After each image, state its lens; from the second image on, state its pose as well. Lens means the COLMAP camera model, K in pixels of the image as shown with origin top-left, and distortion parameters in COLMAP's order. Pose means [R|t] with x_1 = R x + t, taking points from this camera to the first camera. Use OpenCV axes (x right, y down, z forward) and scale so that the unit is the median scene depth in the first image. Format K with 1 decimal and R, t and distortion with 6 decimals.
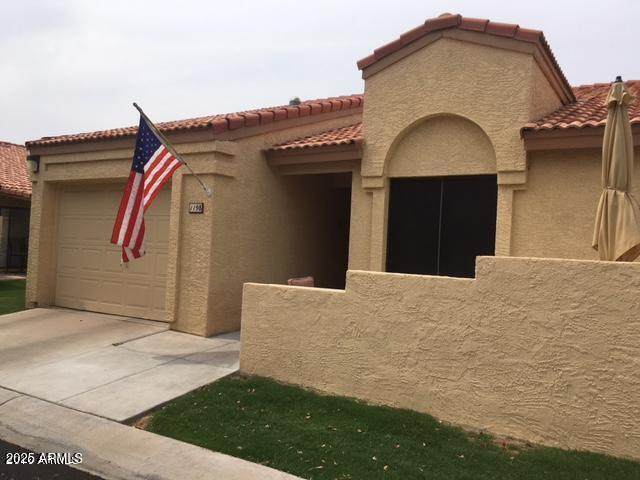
lens RADIAL K [[549.2, 0, 320.0], [0, 549.2, 240.0], [0, 0, 1]] dist [0.083082, -0.107556]
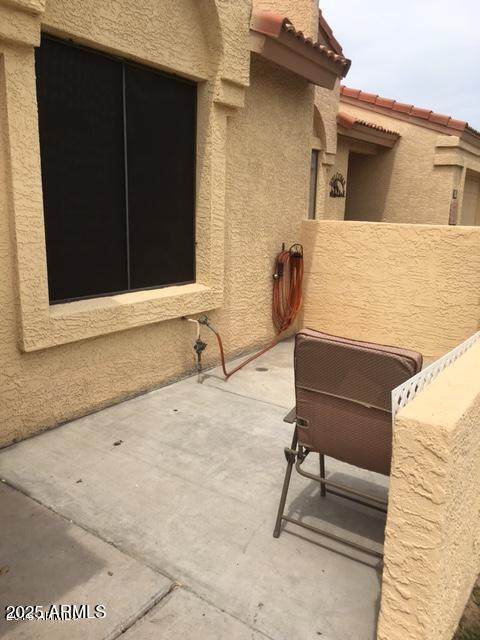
lens RADIAL K [[549.2, 0, 240.0], [0, 549.2, 320.0], [0, 0, 1]] dist [0.083082, -0.107556]
pose [[0.029694, -0.235240, 0.971484, -0.403268], [-0.030689, 0.971239, 0.236119, -0.015586], [-0.999088, -0.036825, 0.021621, 1.190135]]
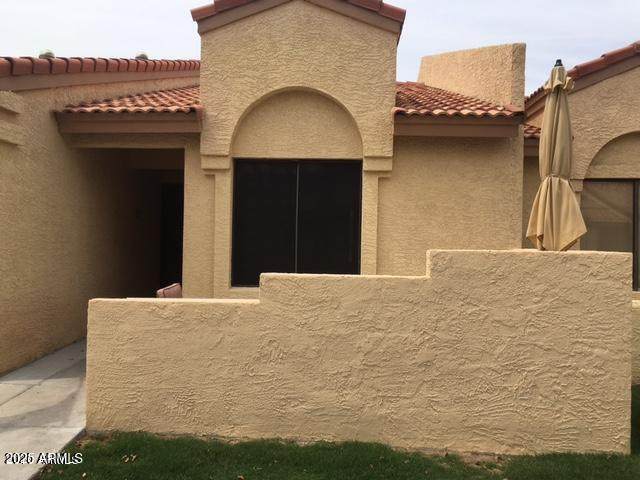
lens RADIAL K [[549.2, 0, 320.0], [0, 549.2, 240.0], [0, 0, 1]] dist [0.083082, -0.107556]
pose [[0.870867, -0.024505, 0.490908, -0.247495], [0.015203, 0.999621, 0.022928, -0.007855], [-0.491284, -0.012504, 0.870910, 0.287469]]
